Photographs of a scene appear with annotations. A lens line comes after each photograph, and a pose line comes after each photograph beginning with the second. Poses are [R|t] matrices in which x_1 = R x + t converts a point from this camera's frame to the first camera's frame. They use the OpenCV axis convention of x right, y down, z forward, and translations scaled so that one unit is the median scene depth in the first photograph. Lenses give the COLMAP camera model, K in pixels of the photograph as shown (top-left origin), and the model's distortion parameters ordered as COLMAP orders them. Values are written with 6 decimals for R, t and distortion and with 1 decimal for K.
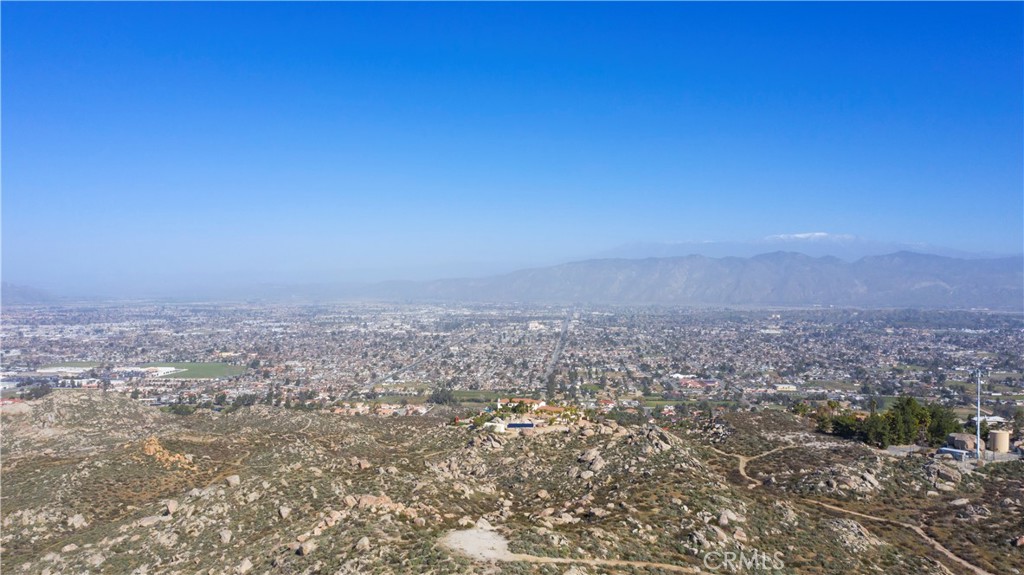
lens RADIAL K [[804.9, 0, 509.7], [0, 804.9, 288.2], [0, 0, 1]] dist [-0.031087, 0.005932]
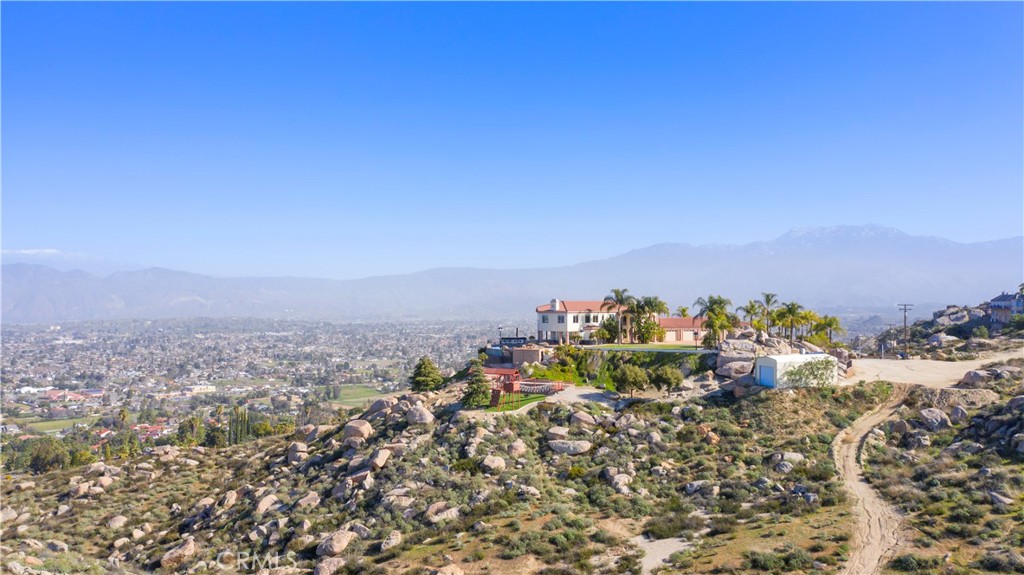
lens RADIAL K [[804.9, 0, 506.3], [0, 804.9, 292.0], [0, 0, 1]] dist [-0.031087, 0.005932]
pose [[0.624874, 0.006478, 0.780699, -0.053138], [0.011262, 0.999787, -0.017310, 0.030951], [-0.780645, 0.019609, 0.624667, 0.186129]]
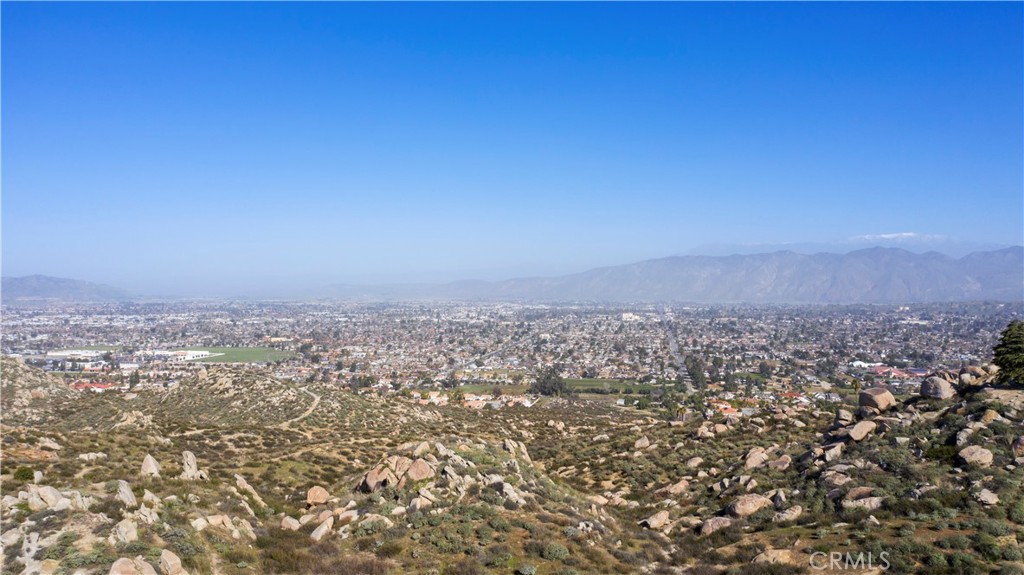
lens RADIAL K [[804.9, 0, 507.9], [0, 804.9, 286.7], [0, 0, 1]] dist [-0.031087, 0.005932]
pose [[0.996001, 0.000445, -0.089345, -0.035529], [-0.001084, 0.999974, -0.007108, 0.032937], [0.089340, 0.007177, 0.995975, 0.181095]]
